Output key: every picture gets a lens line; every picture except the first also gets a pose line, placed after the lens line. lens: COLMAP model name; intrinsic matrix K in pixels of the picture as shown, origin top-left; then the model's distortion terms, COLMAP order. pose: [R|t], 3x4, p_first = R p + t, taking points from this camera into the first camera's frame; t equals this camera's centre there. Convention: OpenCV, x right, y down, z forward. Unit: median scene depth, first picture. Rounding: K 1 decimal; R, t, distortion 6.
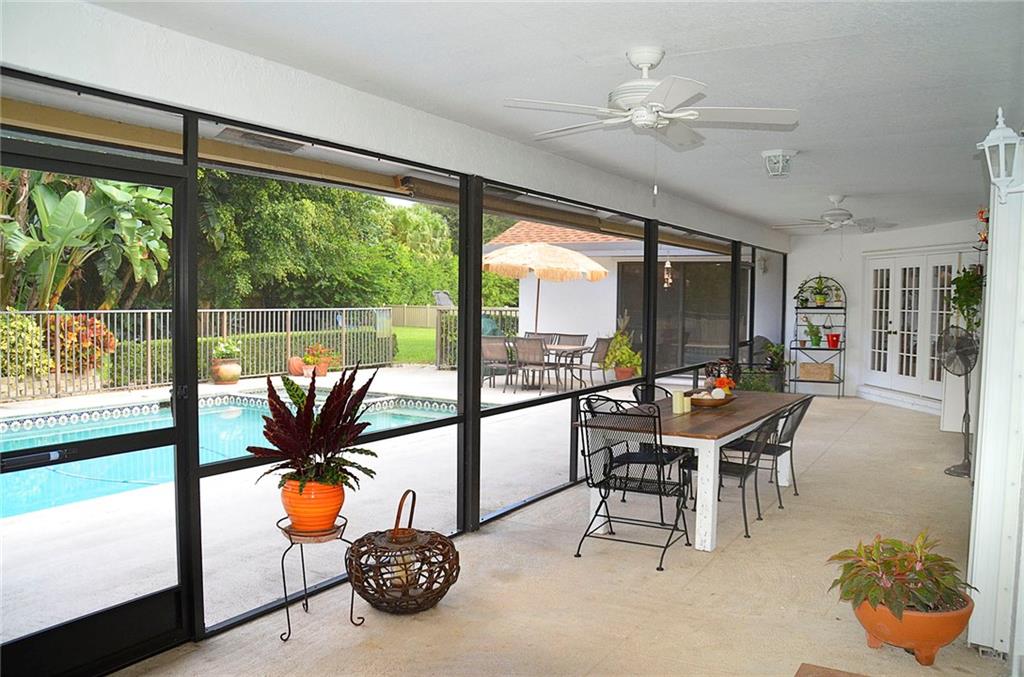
lens RADIAL K [[816.4, 0, 510.5], [0, 816.4, 349.7], [0, 0, 1]] dist [-0.162174, 0.135440]
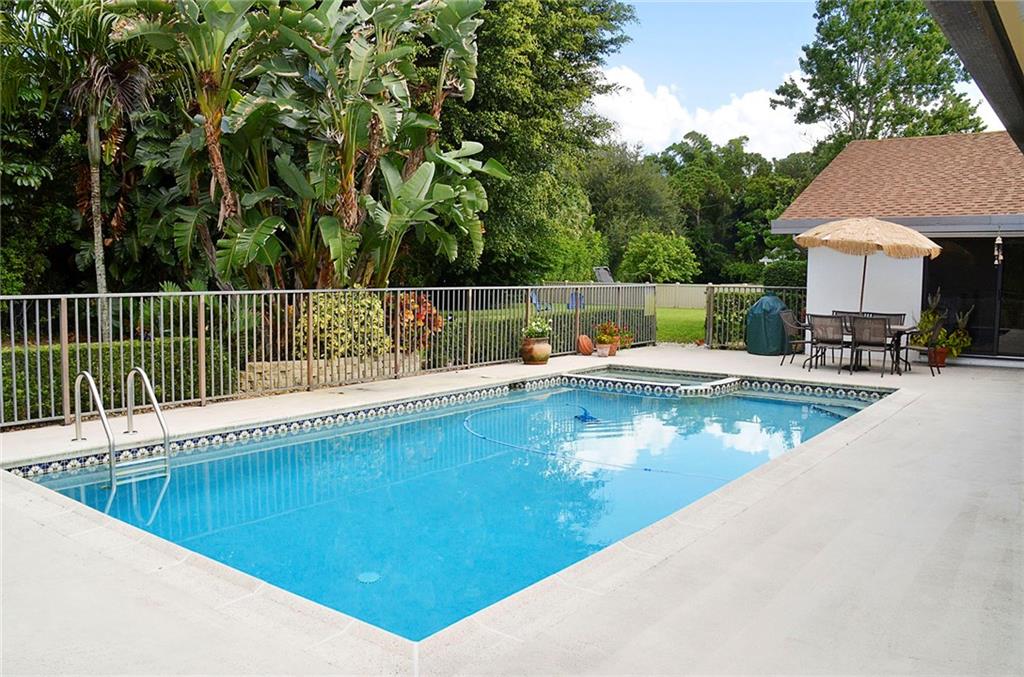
lens RADIAL K [[816.4, 0, 510.5], [0, 816.4, 349.7], [0, 0, 1]] dist [-0.162174, 0.135440]
pose [[0.993846, 0.004439, -0.110682, -0.295490], [-0.001212, 0.999573, 0.029206, -0.003097], [0.110764, -0.028892, 0.993427, 0.023267]]
